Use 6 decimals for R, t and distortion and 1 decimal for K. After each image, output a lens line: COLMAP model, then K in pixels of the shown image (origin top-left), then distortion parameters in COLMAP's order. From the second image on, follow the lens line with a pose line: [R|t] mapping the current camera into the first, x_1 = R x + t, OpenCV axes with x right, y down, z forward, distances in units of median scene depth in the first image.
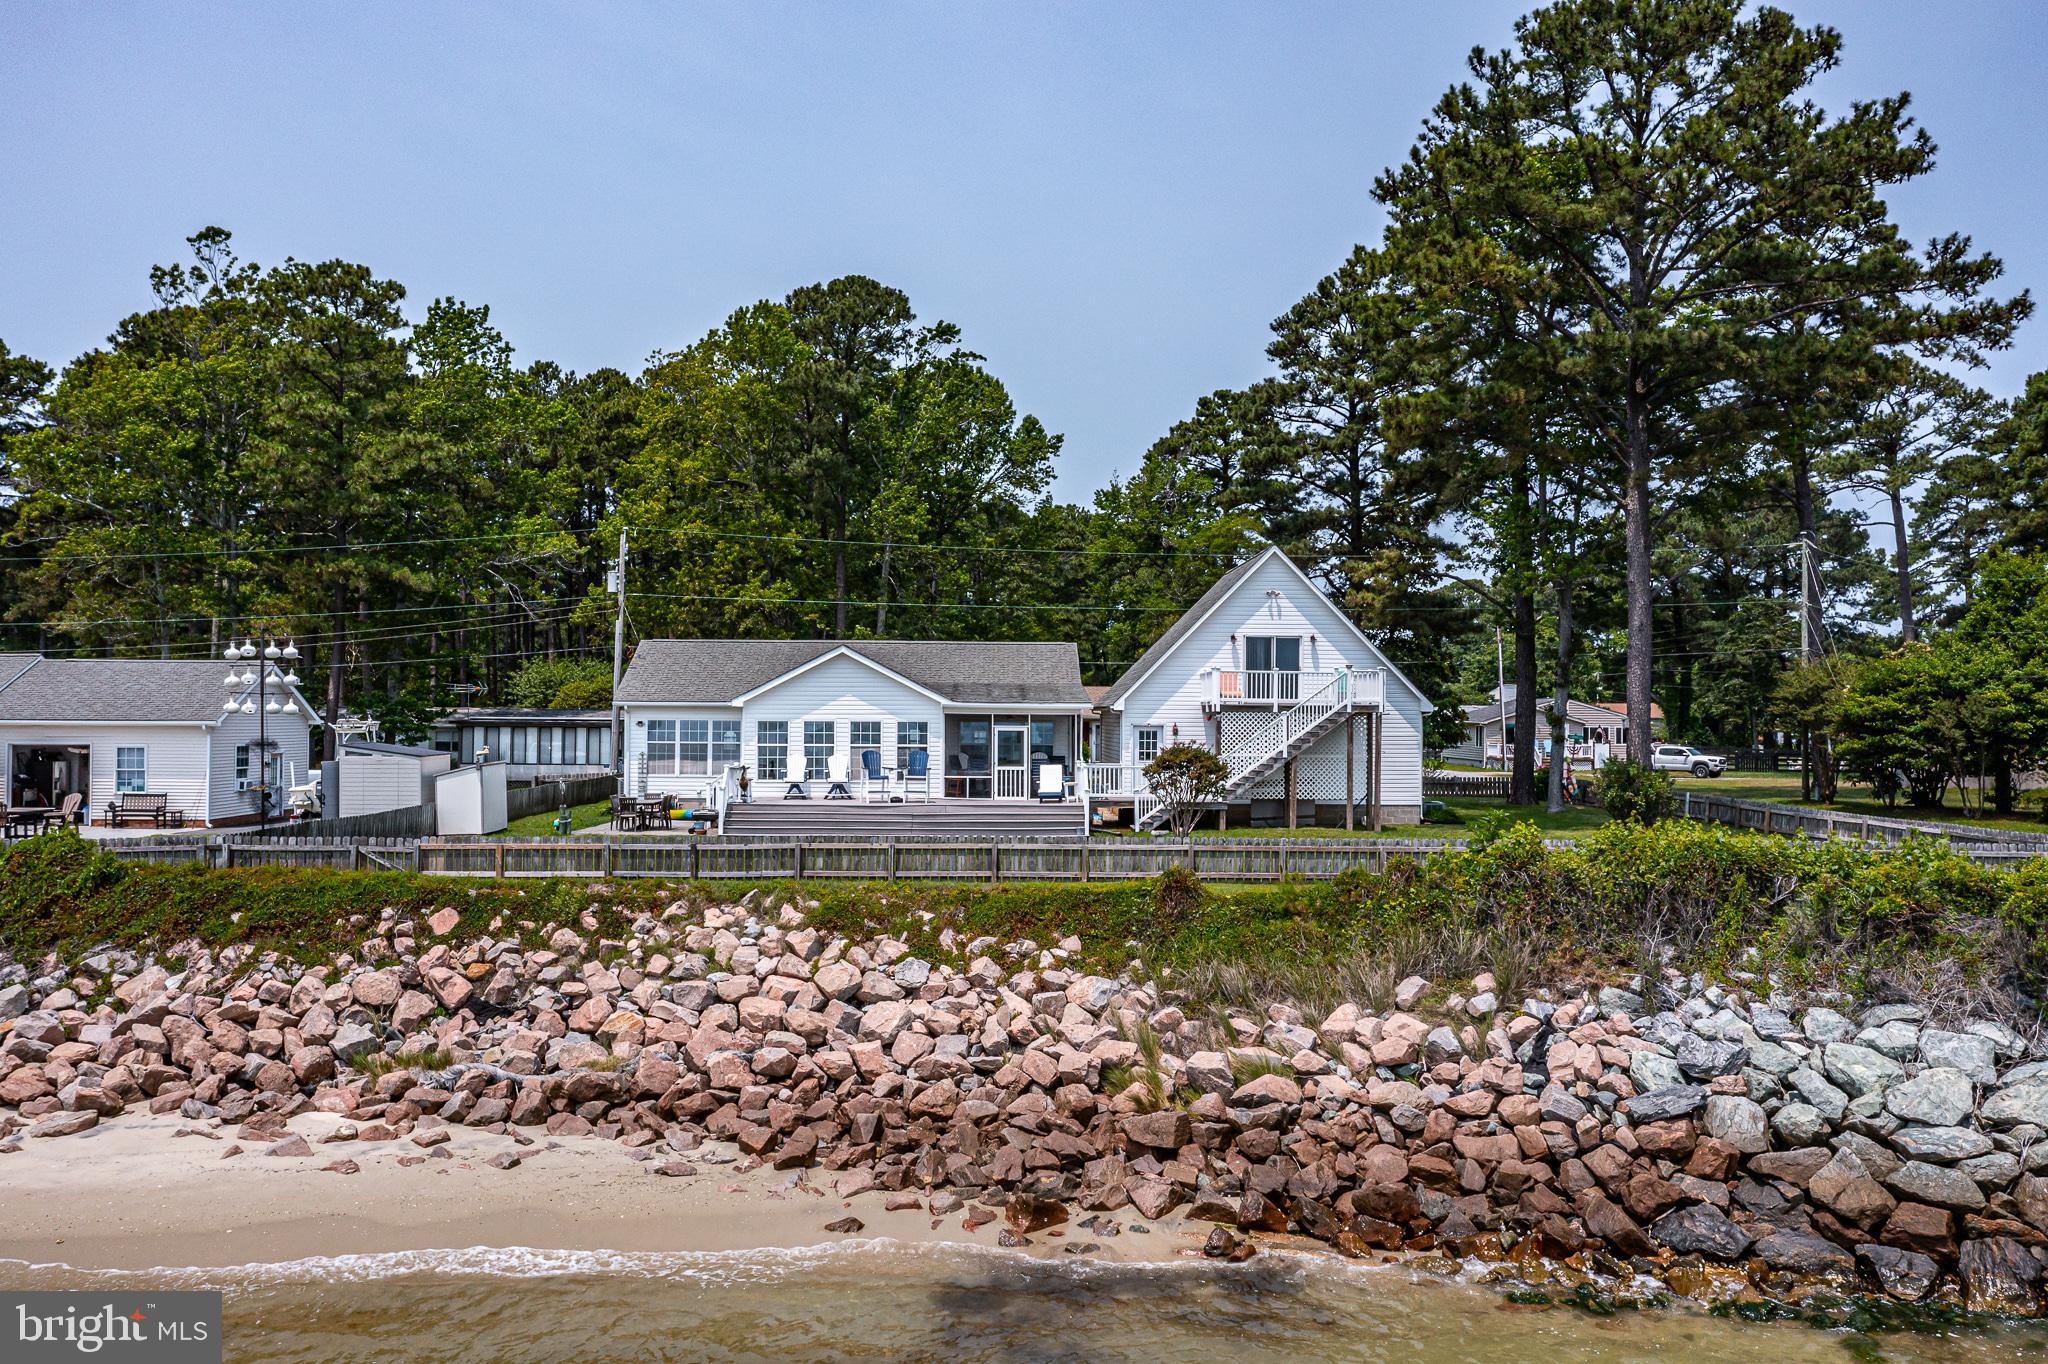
lens RADIAL K [[1622.6, 0, 1024.0], [0, 1622.6, 682.0], [0, 0, 1]] dist [-0.021544, 0.006928]
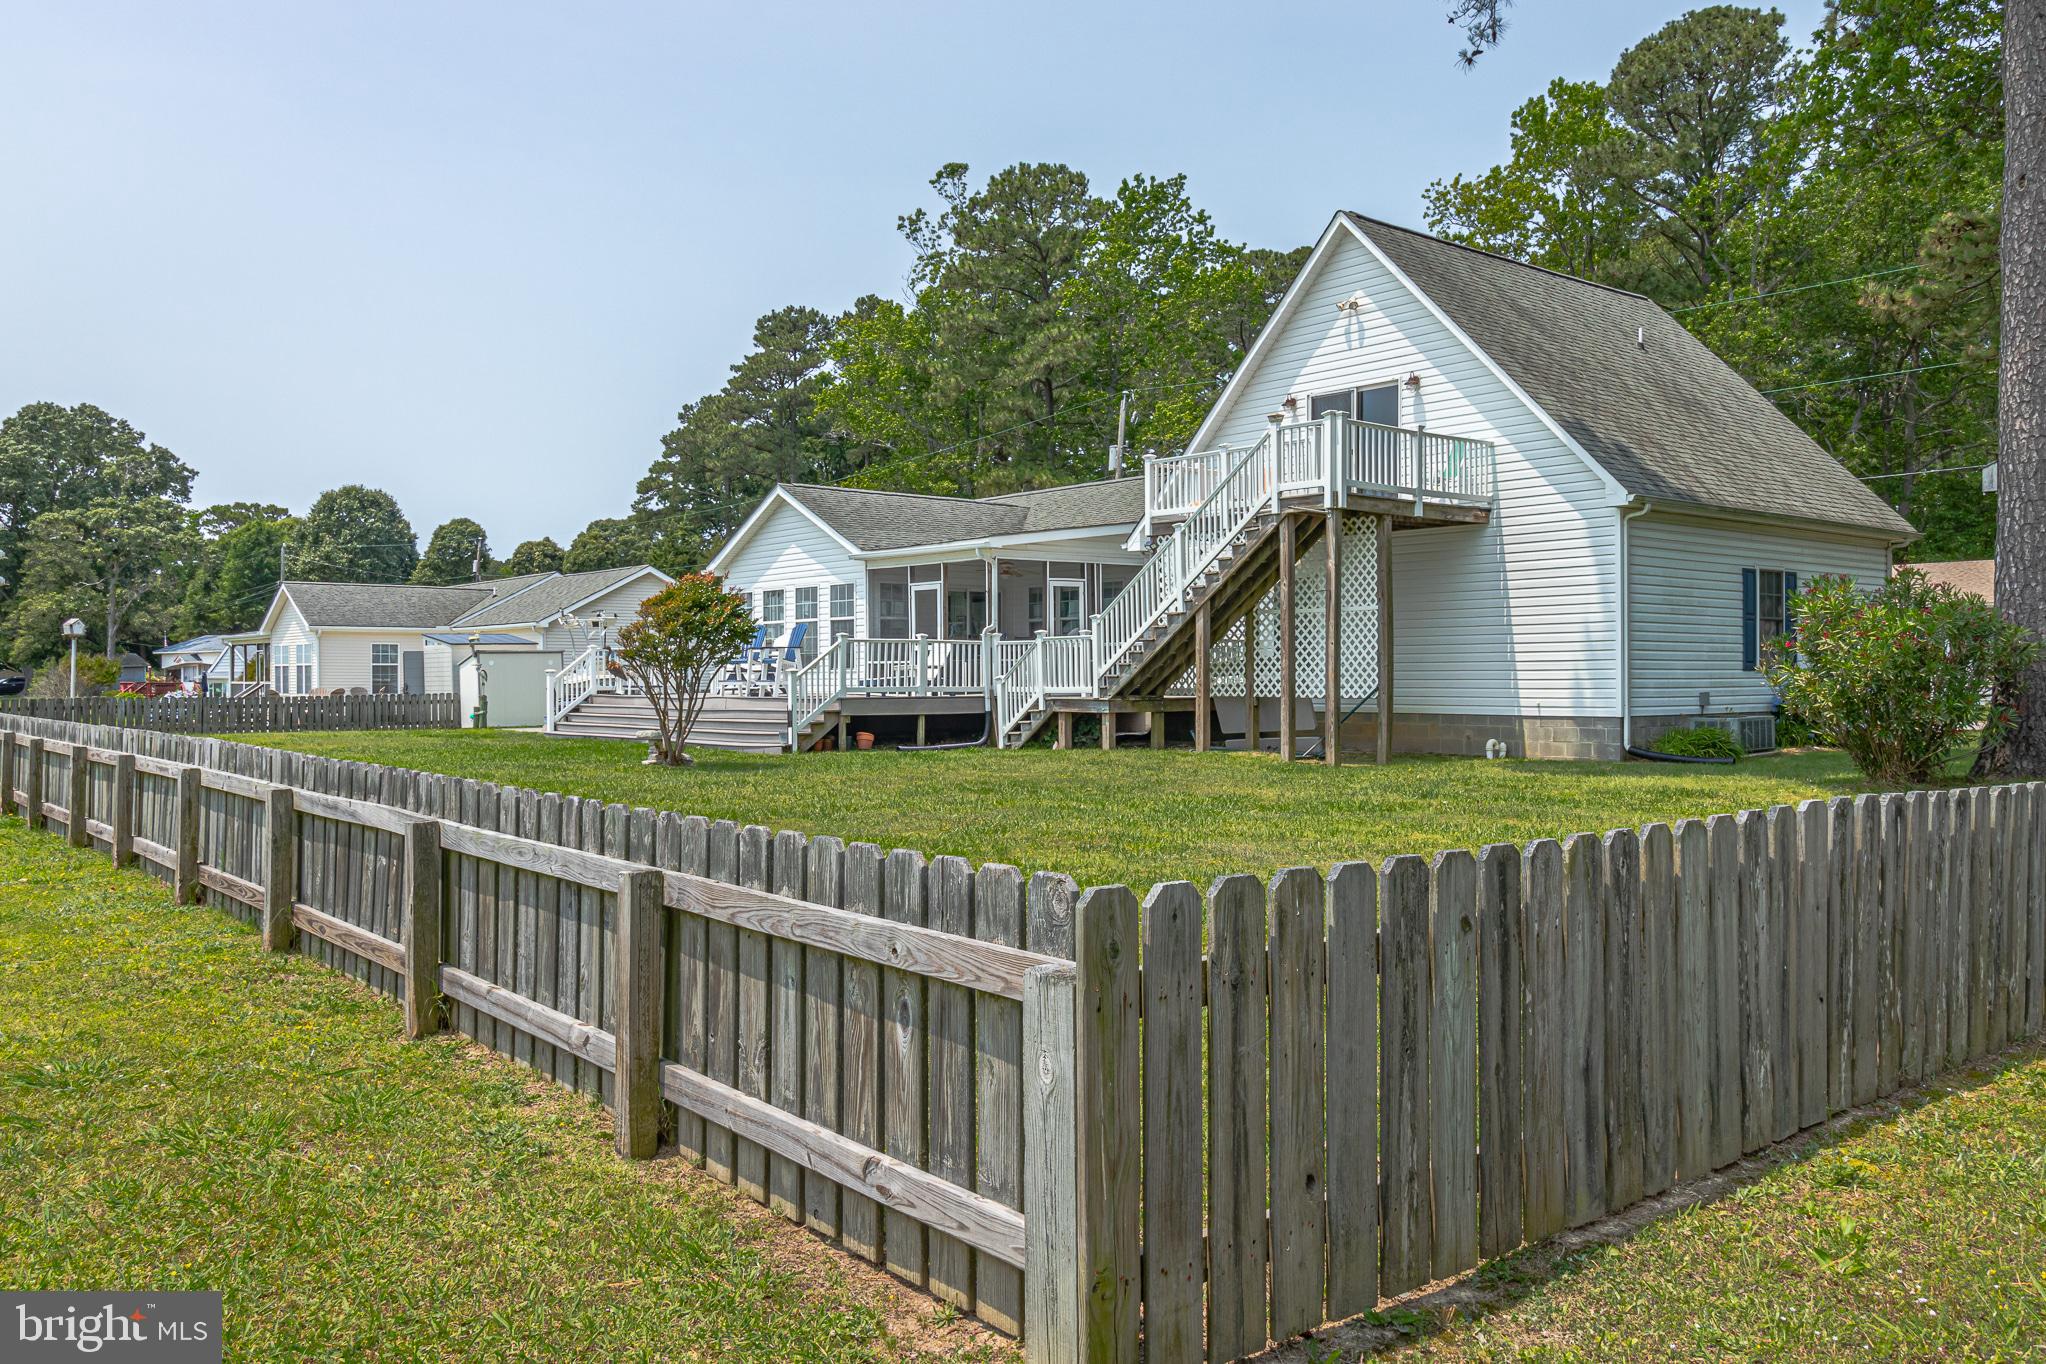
lens RADIAL K [[1564.6, 0, 1059.2], [0, 1564.6, 692.7], [0, 0, 1]] dist [0.005905, 0.007779]
pose [[0.634885, -0.000062, -0.772607, 0.510300], [0.029516, 0.999272, 0.024174, 0.057611], [0.772043, -0.038152, 0.634425, 0.641694]]
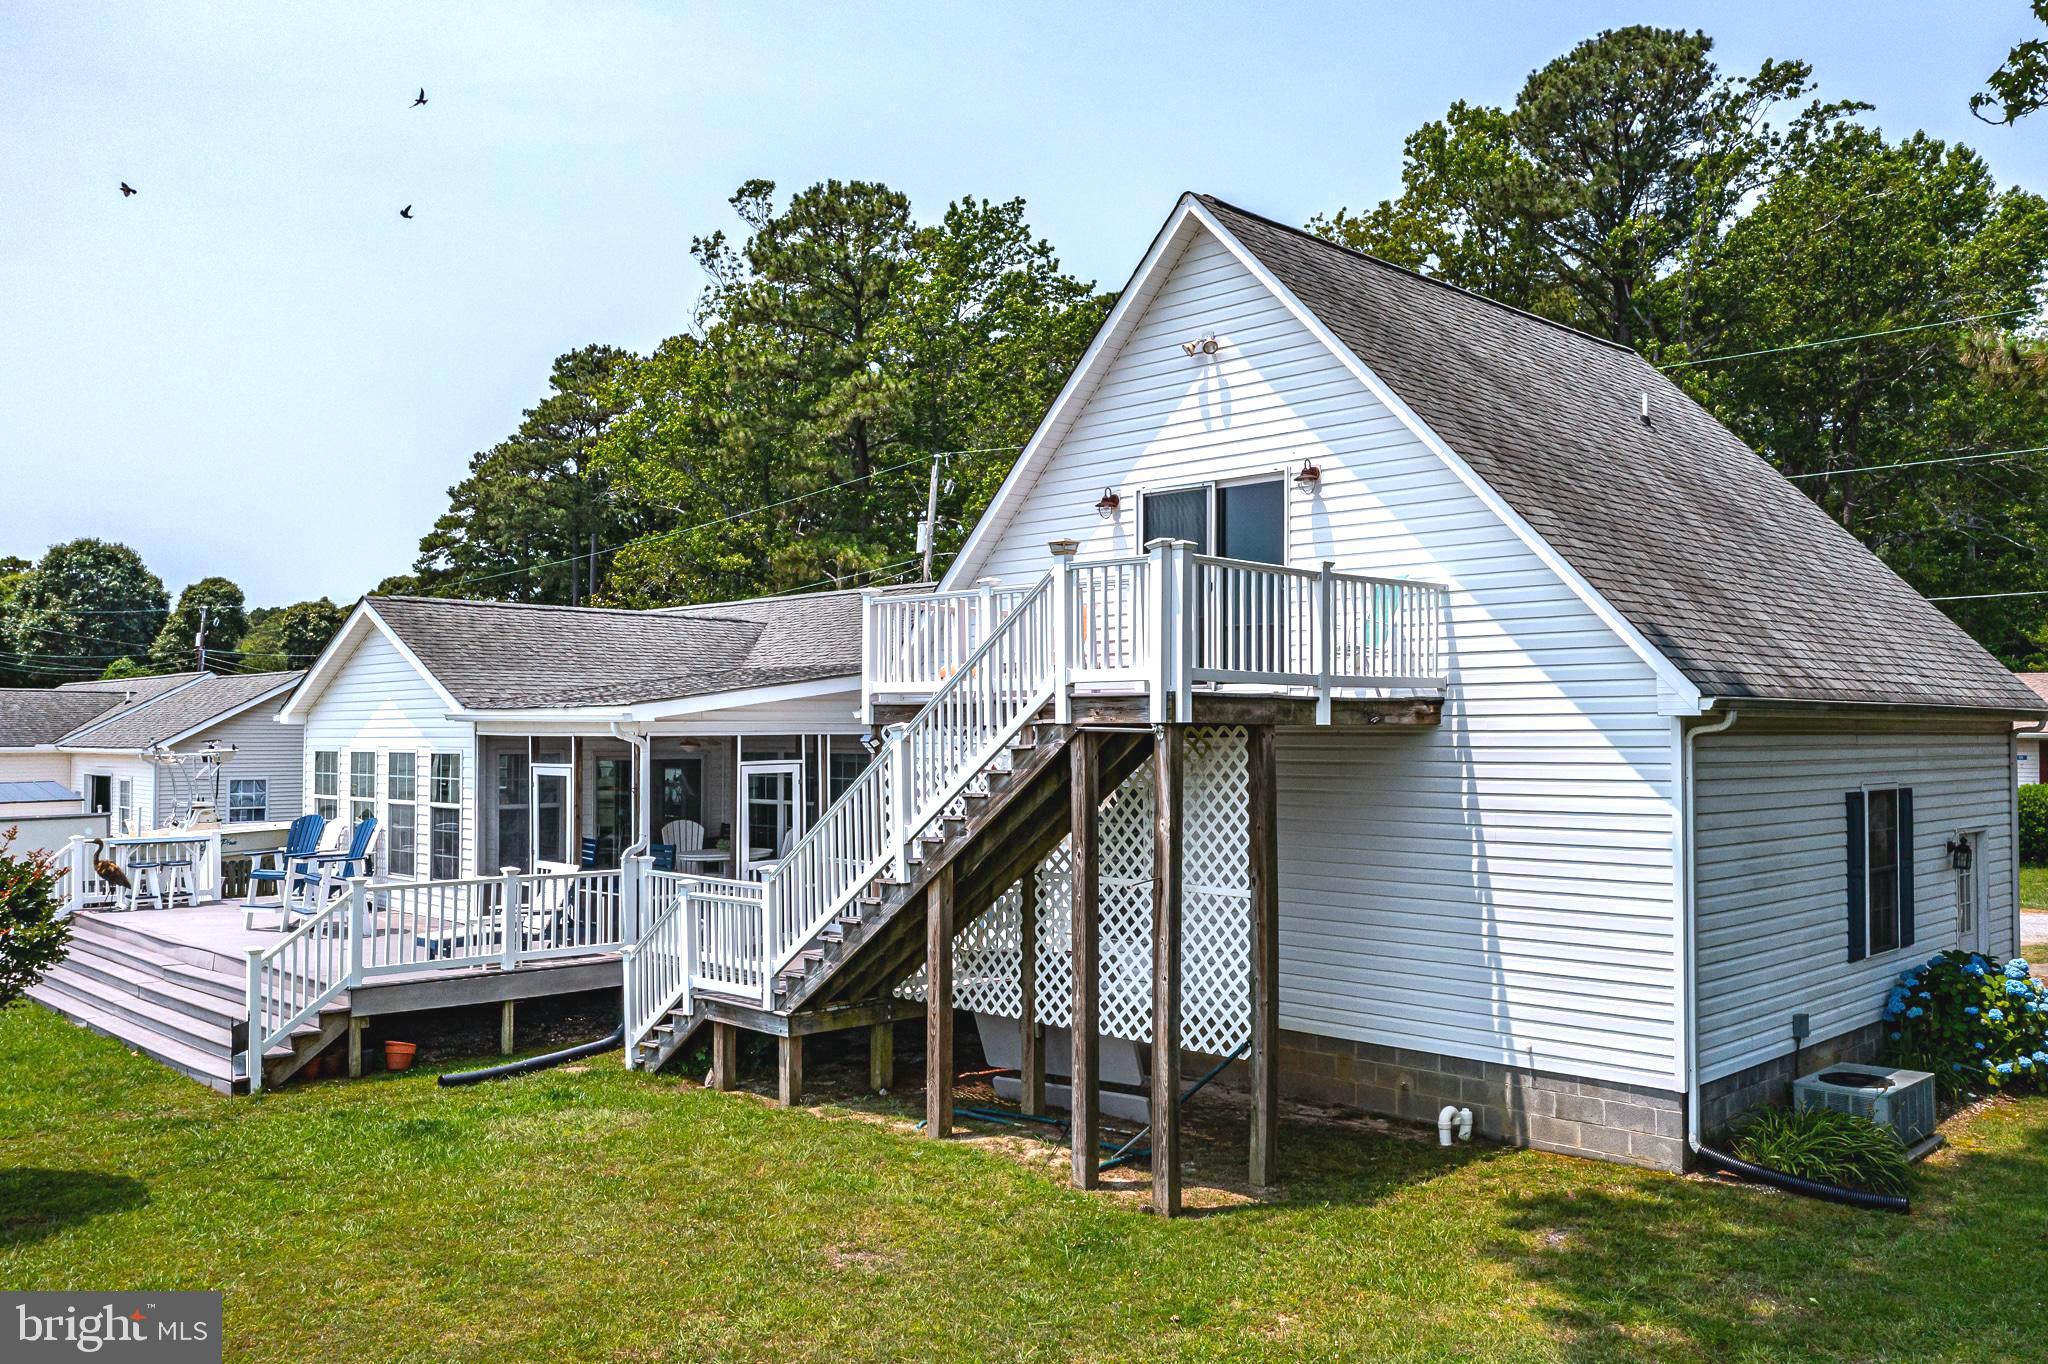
lens RADIAL K [[1632.2, 0, 1024.0], [0, 1632.2, 682.0], [0, 0, 1]] dist [-0.018999, 0.008621]
pose [[0.682355, -0.027643, -0.730498, 0.380714], [0.021325, 0.999612, -0.017907, 0.016178], [0.730710, -0.003359, 0.682680, 0.802878]]
